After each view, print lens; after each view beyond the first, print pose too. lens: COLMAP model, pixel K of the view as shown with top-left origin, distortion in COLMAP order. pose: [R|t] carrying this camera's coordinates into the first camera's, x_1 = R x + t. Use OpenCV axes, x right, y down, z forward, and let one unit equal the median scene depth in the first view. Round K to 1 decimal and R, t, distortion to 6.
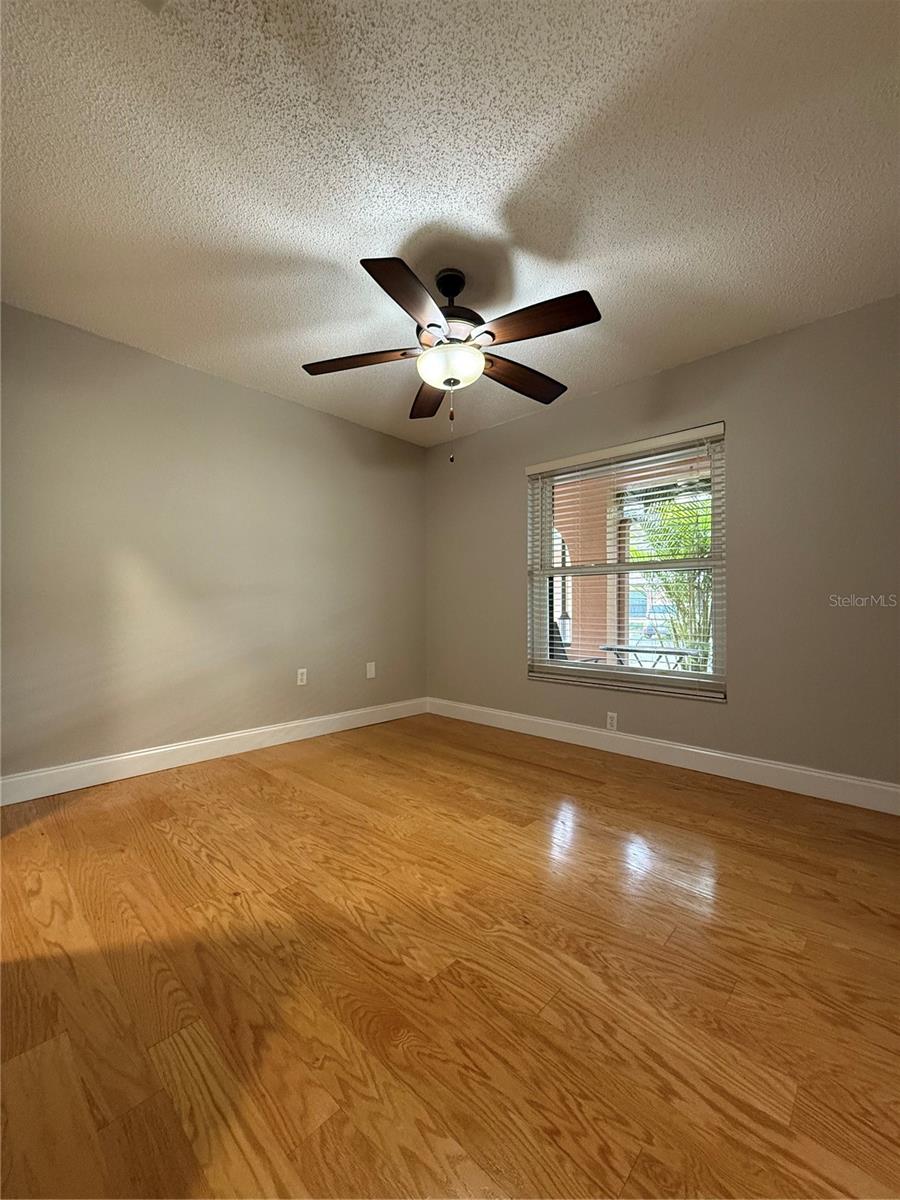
lens RADIAL K [[479.4, 0, 445.4], [0, 479.4, 604.7], [0, 0, 1]] dist [-0.000205, 0.000645]
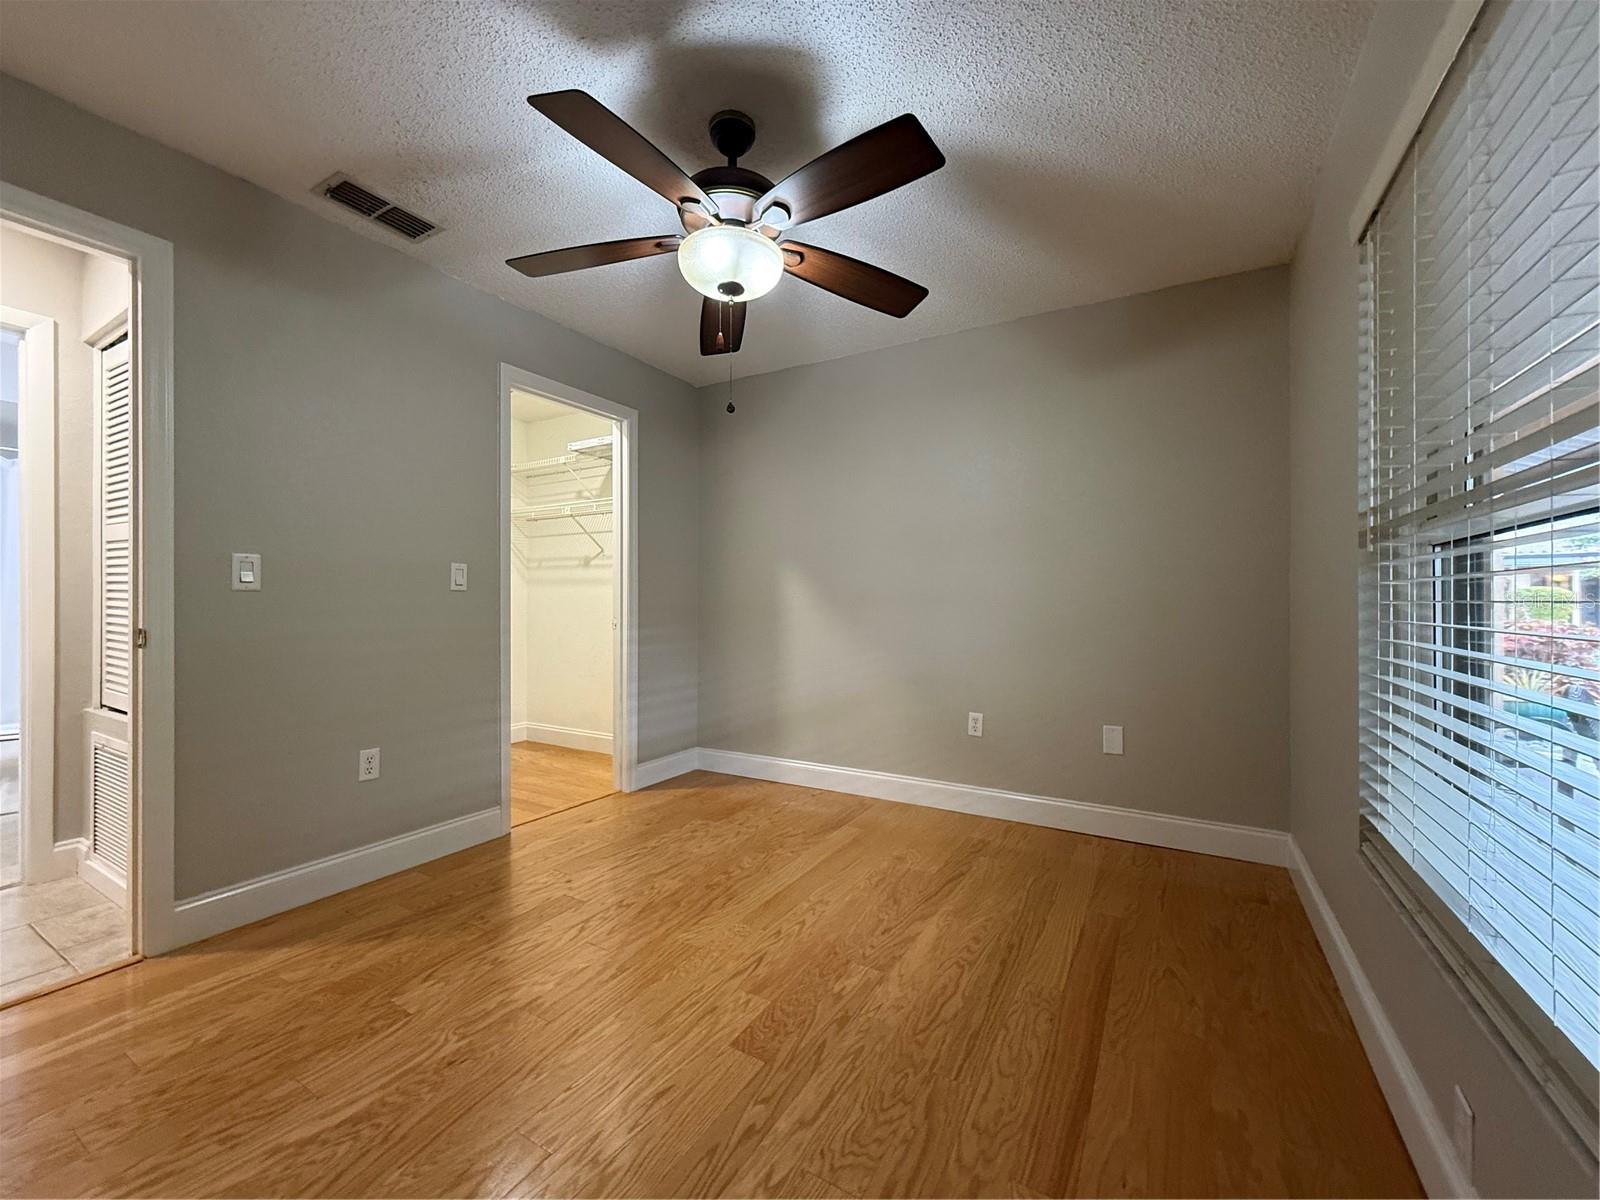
lens RADIAL K [[639.2, 0, 806.5], [0, 639.2, 598.2], [0, 0, 1]] dist [-0.000205, 0.000645]
pose [[0.231673, -0.007330, -0.972766, 0.654181], [0.005133, 0.999967, -0.006312, -0.031206], [0.972780, -0.003531, 0.231703, 0.667534]]
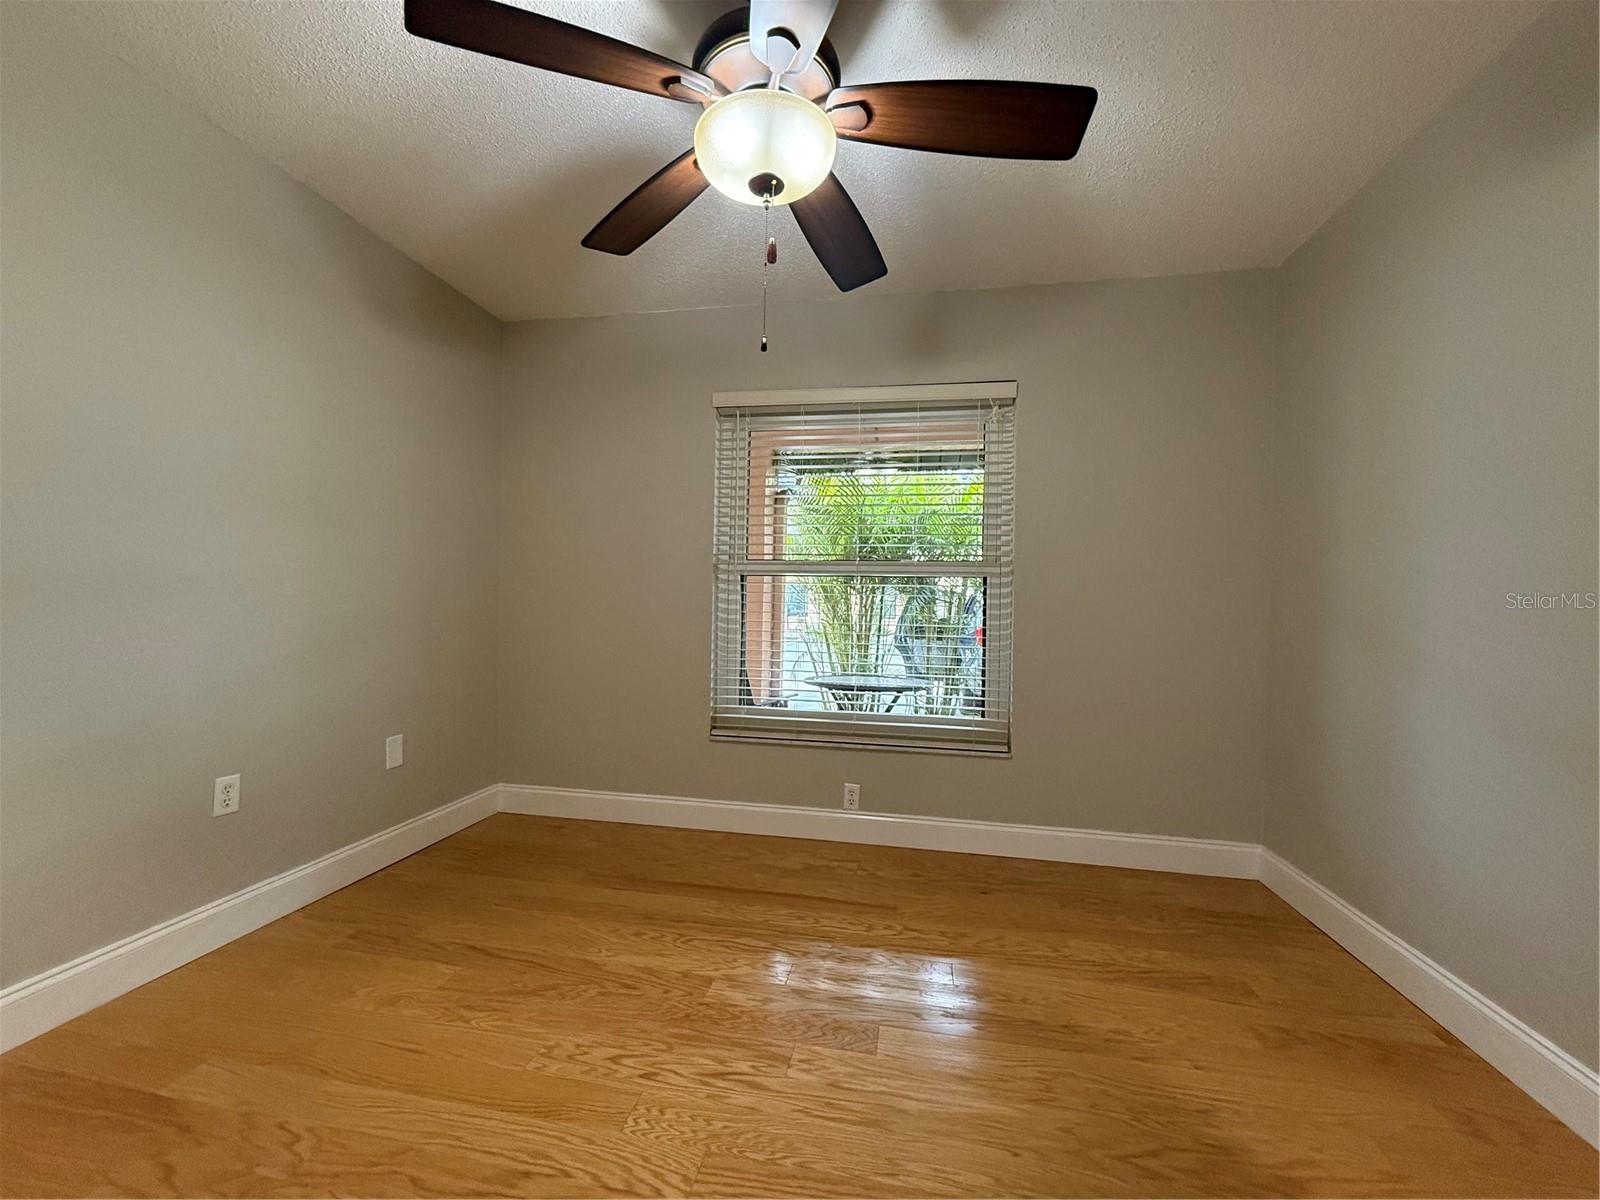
lens RADIAL K [[639.2, 0, 799.0], [0, 639.2, 602.2], [0, 0, 1]] dist [-0.000205, 0.000645]
pose [[0.839730, 0.015389, 0.542785, -0.226060], [-0.020396, 0.999787, 0.003209, -0.033323], [-0.542620, -0.013766, 0.839865, 0.324919]]
